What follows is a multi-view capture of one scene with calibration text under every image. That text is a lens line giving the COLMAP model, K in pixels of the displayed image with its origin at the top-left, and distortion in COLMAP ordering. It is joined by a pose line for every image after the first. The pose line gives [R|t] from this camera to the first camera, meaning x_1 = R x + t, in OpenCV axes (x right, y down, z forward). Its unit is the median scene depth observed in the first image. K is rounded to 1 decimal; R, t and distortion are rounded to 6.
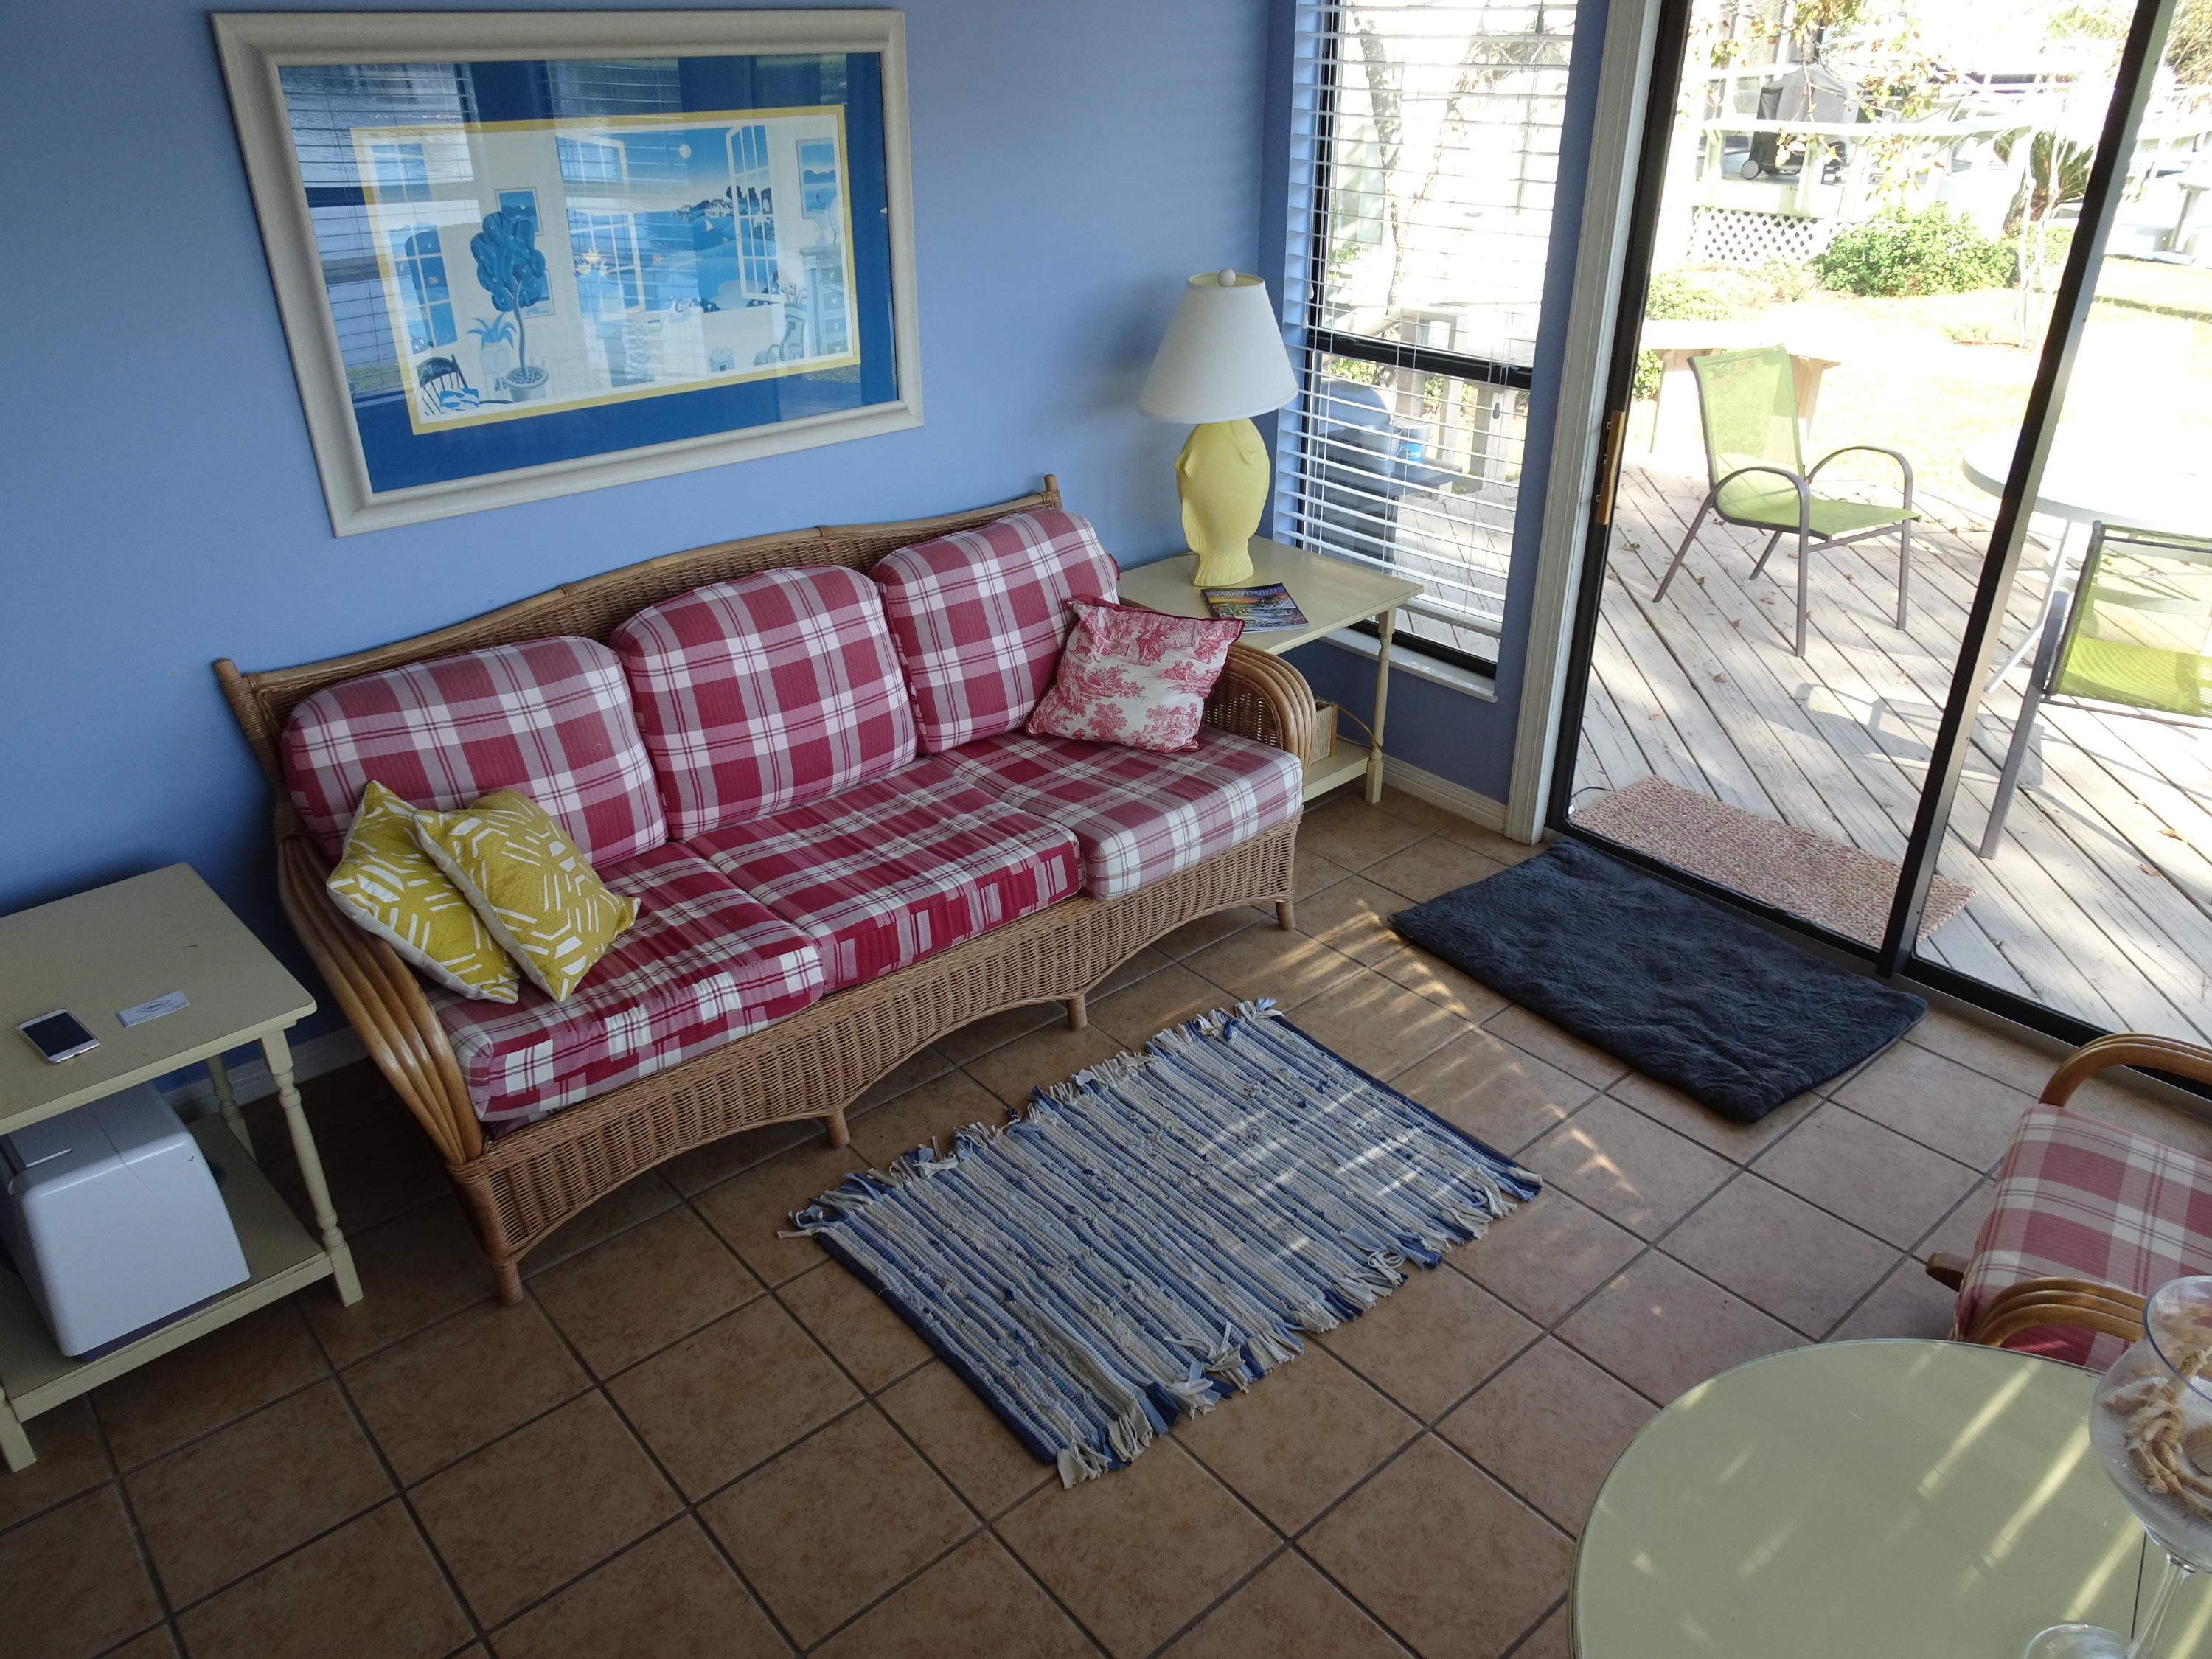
lens RADIAL K [[1574.8, 0, 1123.9], [0, 1574.8, 832.3], [0, 0, 1]] dist [0.009556, 0.003628]
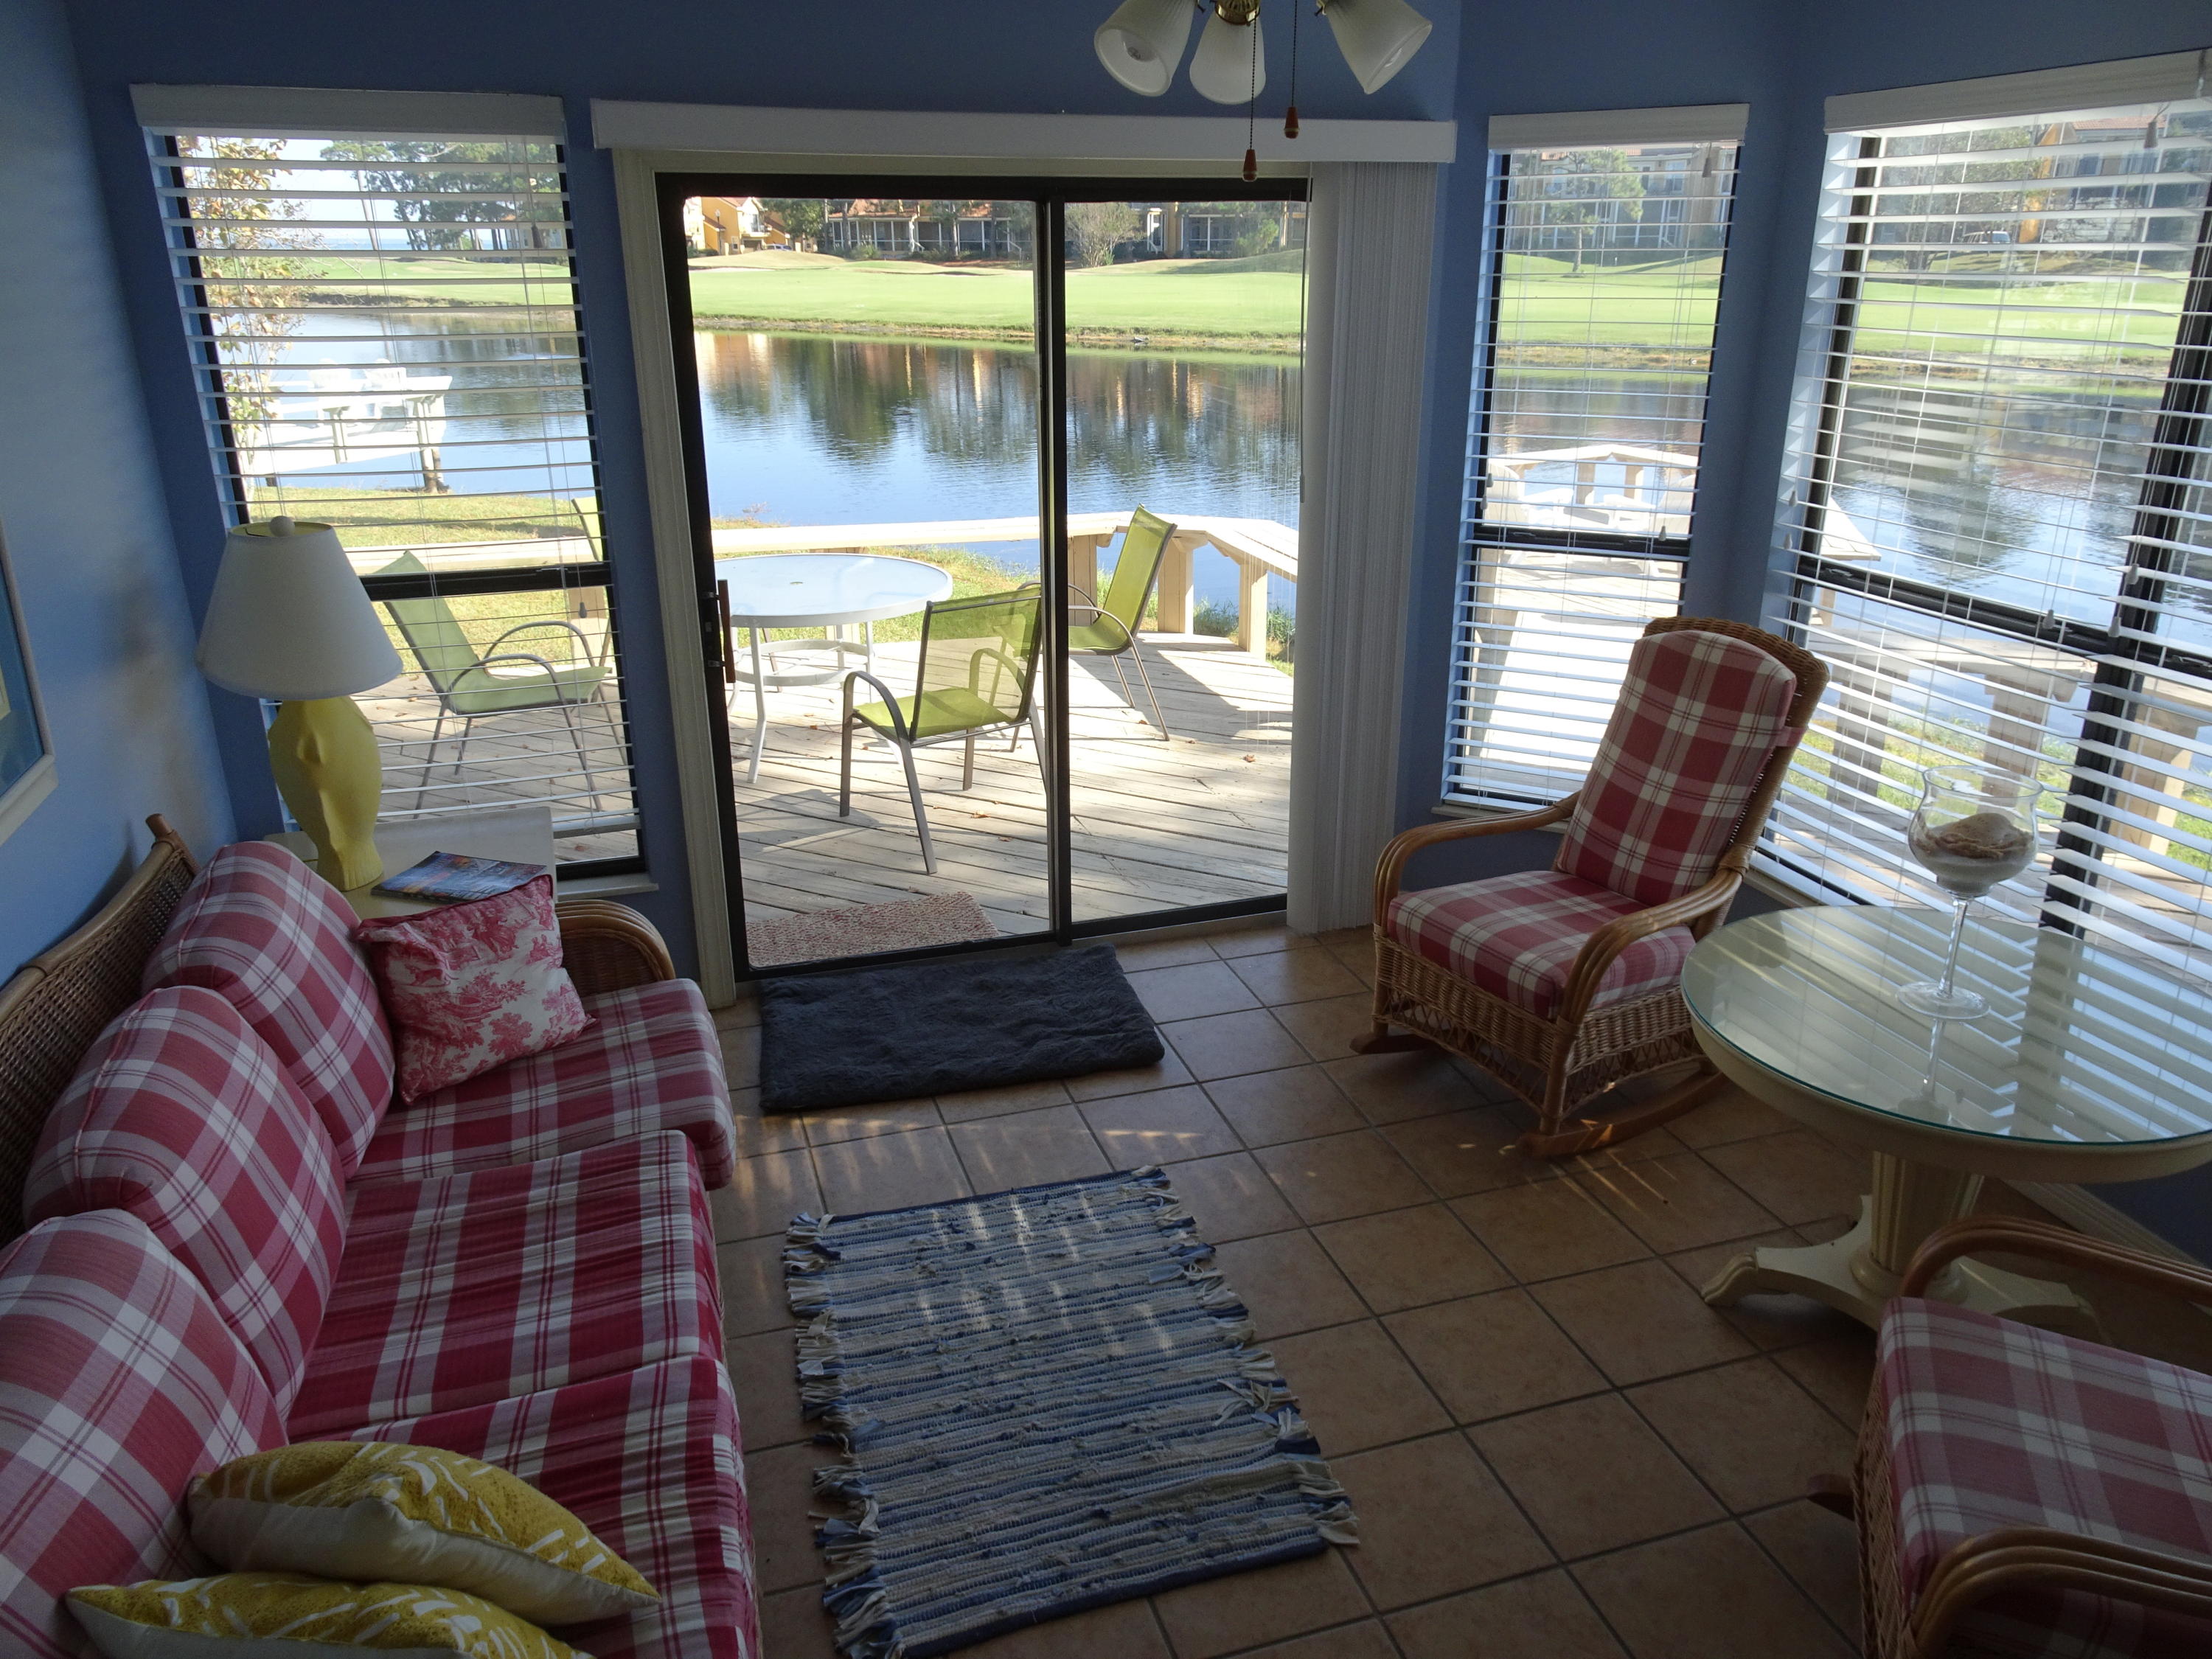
lens RADIAL K [[1574.8, 0, 1110.7], [0, 1574.8, 829.0], [0, 0, 1]] dist [0.009556, 0.003628]
pose [[0.394344, -0.313329, 0.863897, -0.611865], [0.427314, 0.894784, 0.129476, -0.151735], [-0.813570, 0.318097, 0.486742, 0.340975]]
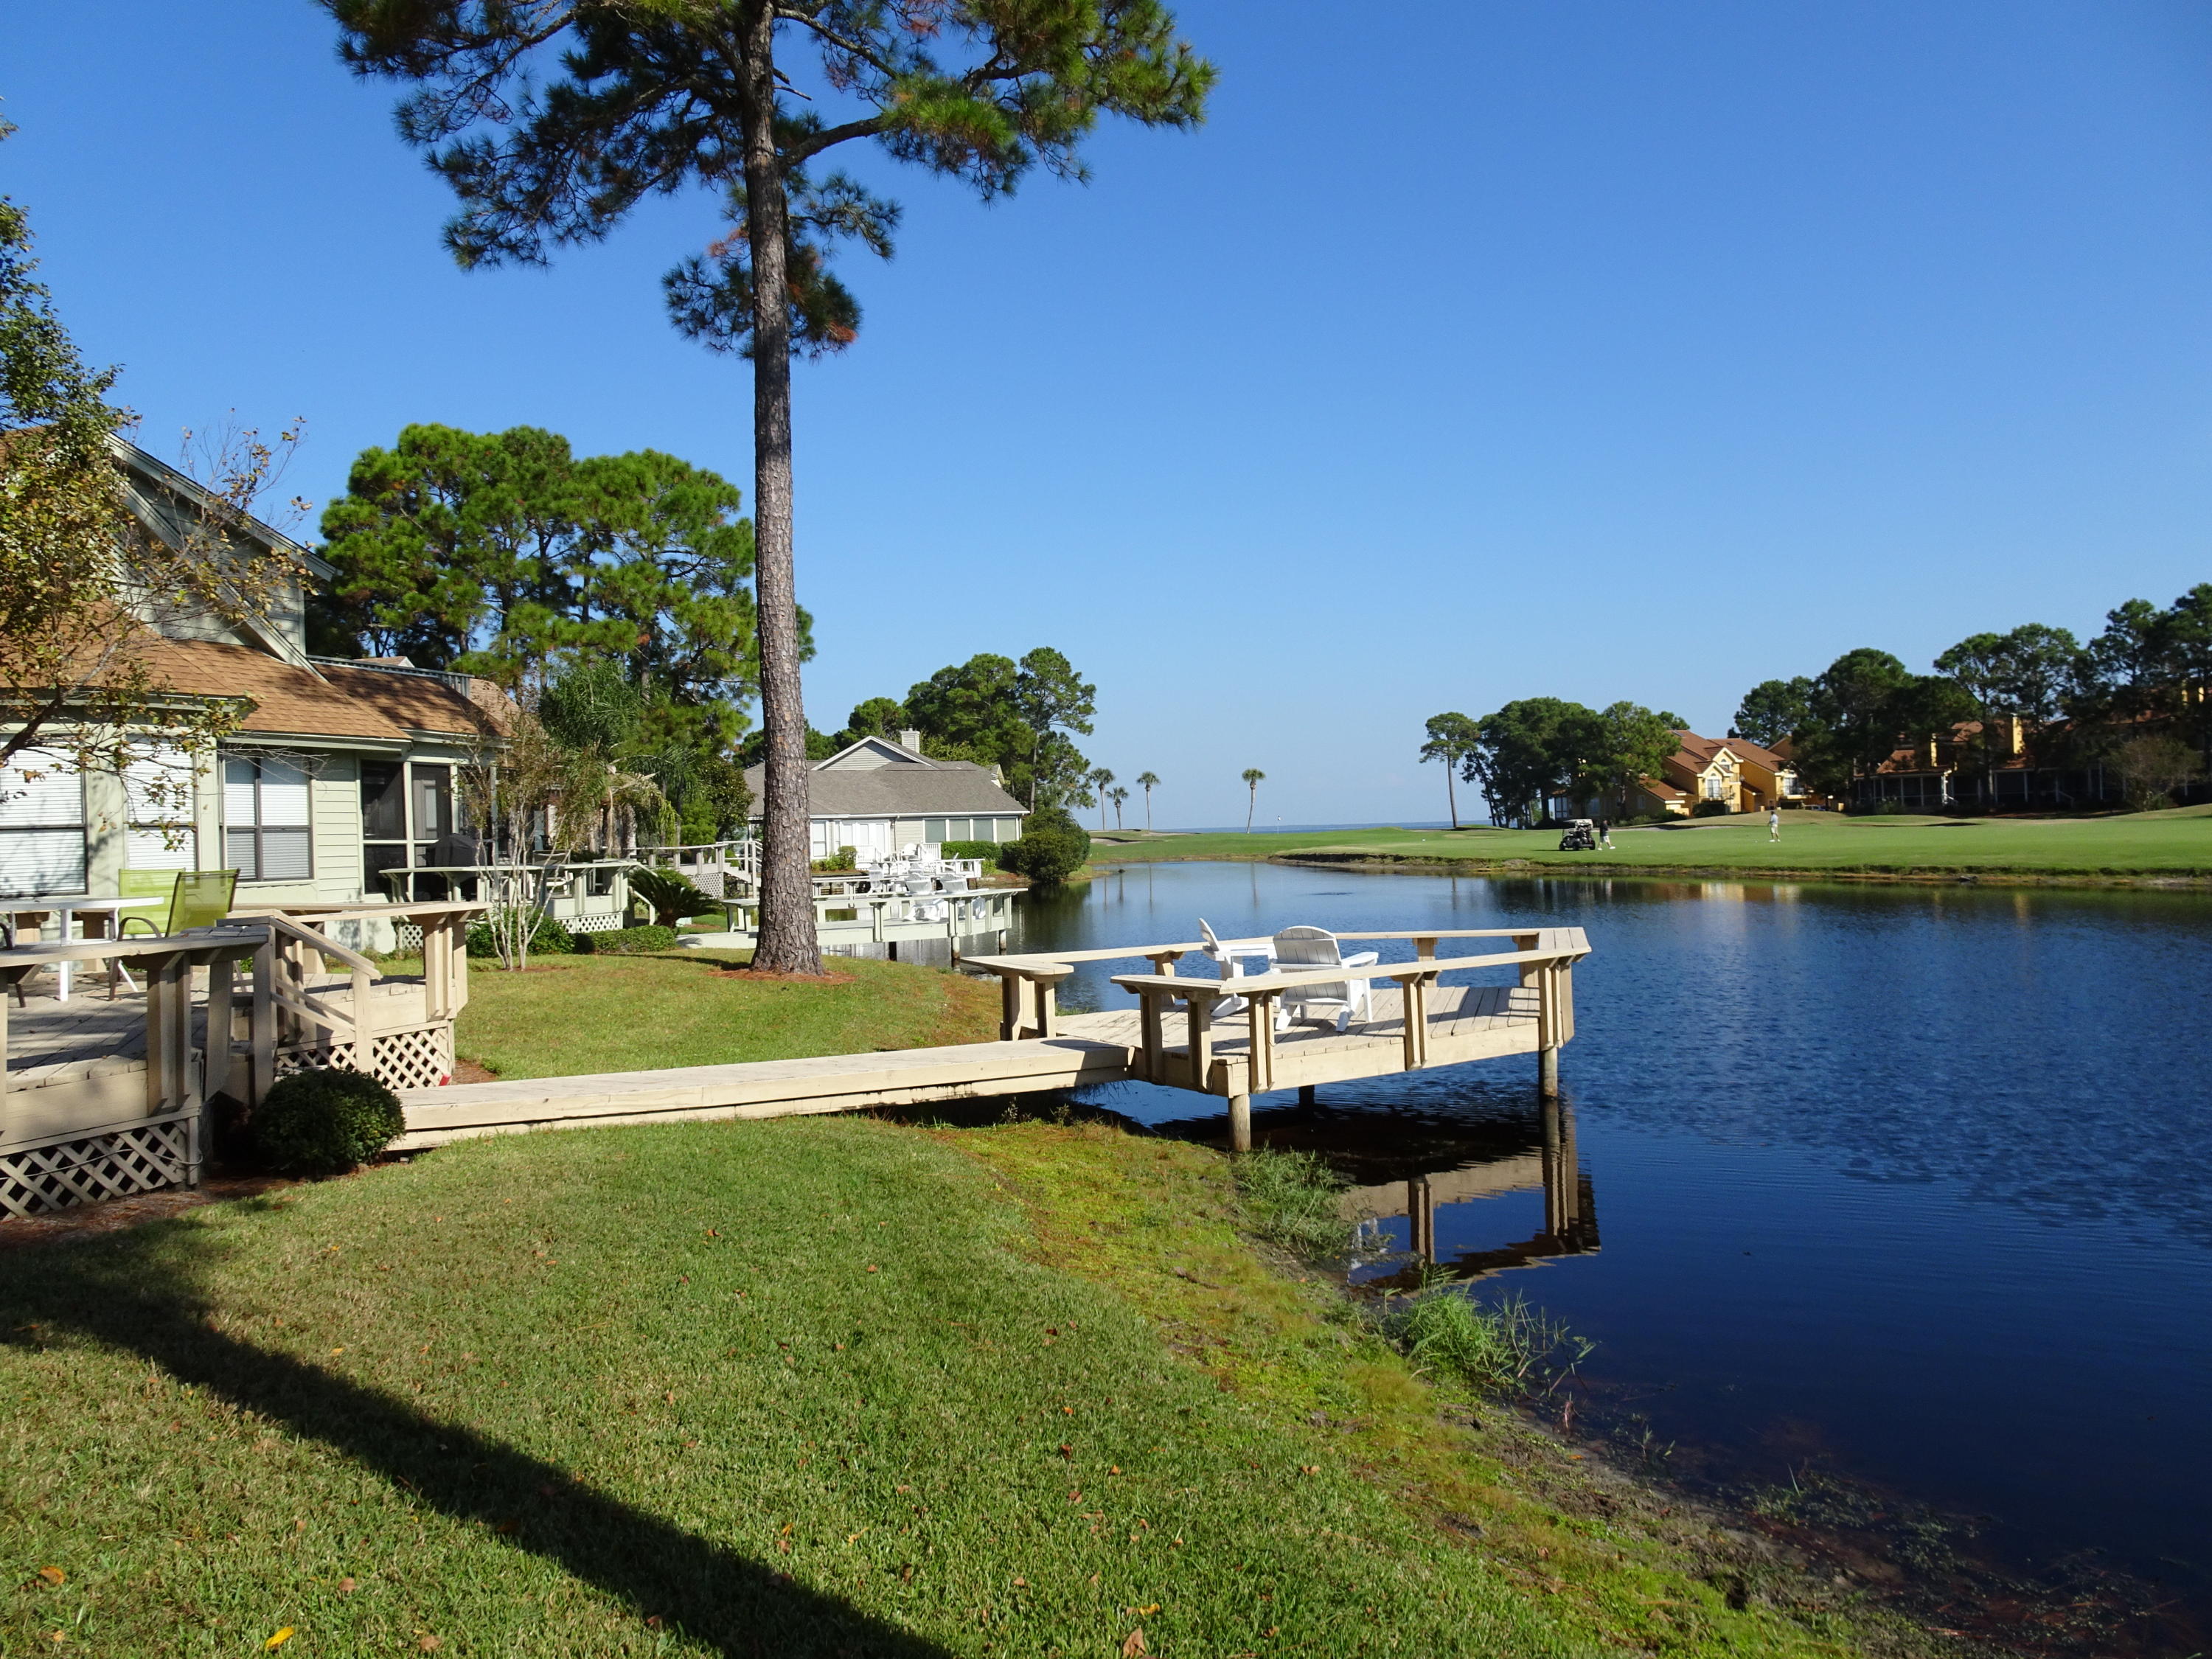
lens RADIAL K [[1574.8, 0, 1110.6], [0, 1574.8, 849.3], [0, 0, 1]] dist [0.009556, 0.003628]
pose [[0.883913, -0.024013, 0.467034, 1.309961], [0.239216, 0.881350, -0.407428, 1.492587], [-0.401837, 0.471853, 0.784781, -2.192125]]
